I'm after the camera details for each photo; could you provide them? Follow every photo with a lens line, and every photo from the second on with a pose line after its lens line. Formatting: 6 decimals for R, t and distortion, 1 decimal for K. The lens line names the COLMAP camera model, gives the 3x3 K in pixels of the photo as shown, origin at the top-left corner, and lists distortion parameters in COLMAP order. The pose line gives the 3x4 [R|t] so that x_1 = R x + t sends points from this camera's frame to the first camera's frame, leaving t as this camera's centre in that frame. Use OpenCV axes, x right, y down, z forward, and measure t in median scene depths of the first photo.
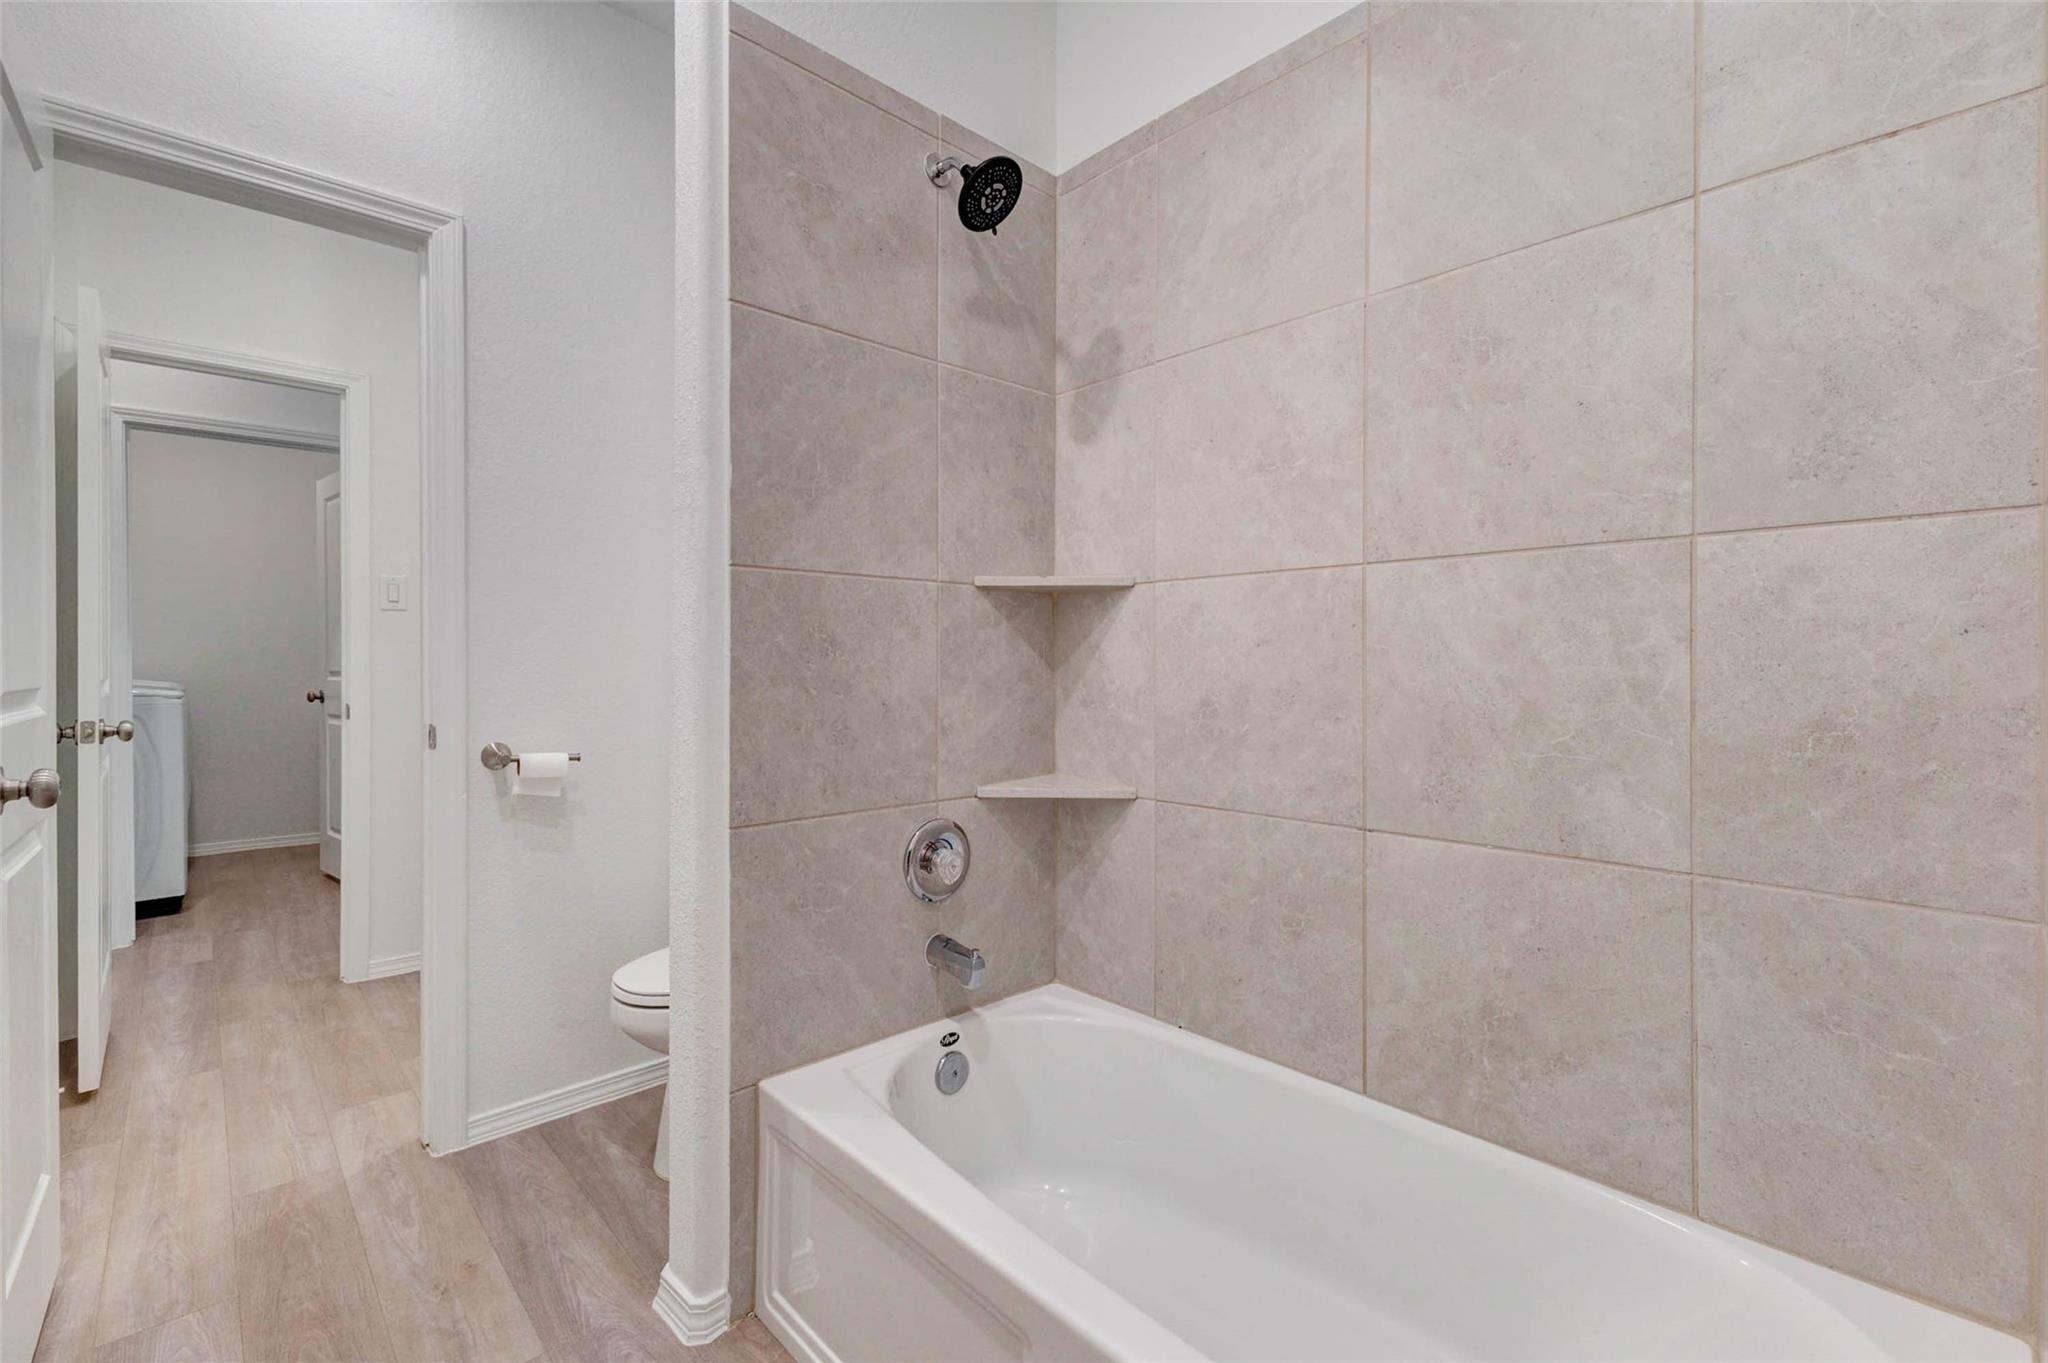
lens RADIAL K [[900.0, 0, 1034.4], [0, 900.0, 665.3], [0, 0, 1]] dist [0.013804, -0.003445]
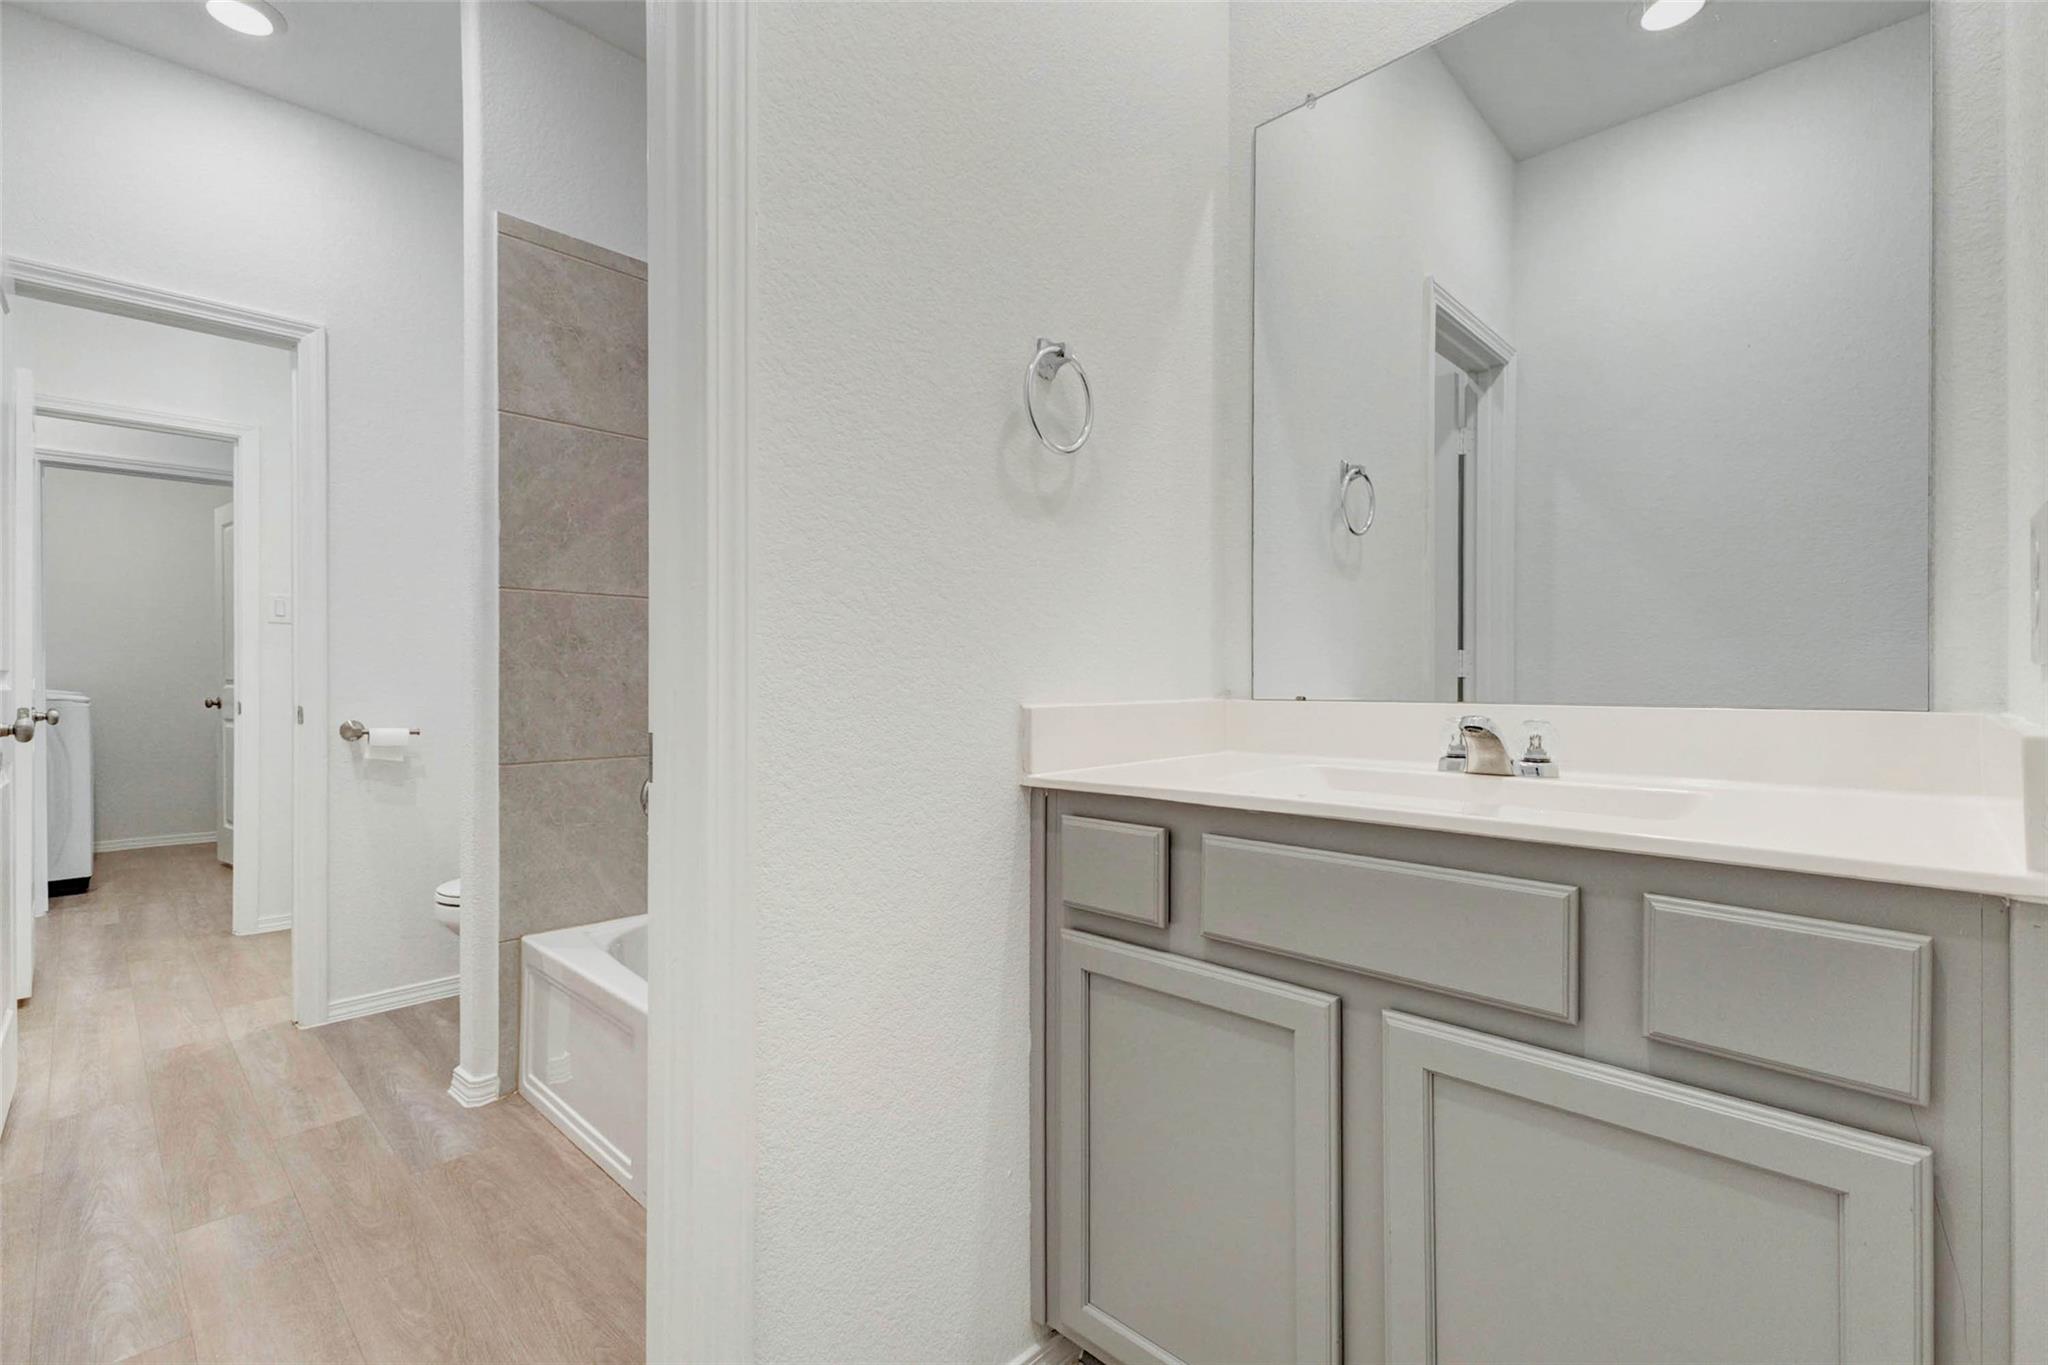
lens RADIAL K [[900.0, 0, 1019.5], [0, 900.0, 679.6], [0, 0, 1]] dist [0.013804, -0.003445]
pose [[0.998574, -0.003289, 0.053277, 0.358862], [0.003616, 0.999975, -0.006047, 0.042975], [-0.053255, 0.006231, 0.998561, -0.436155]]
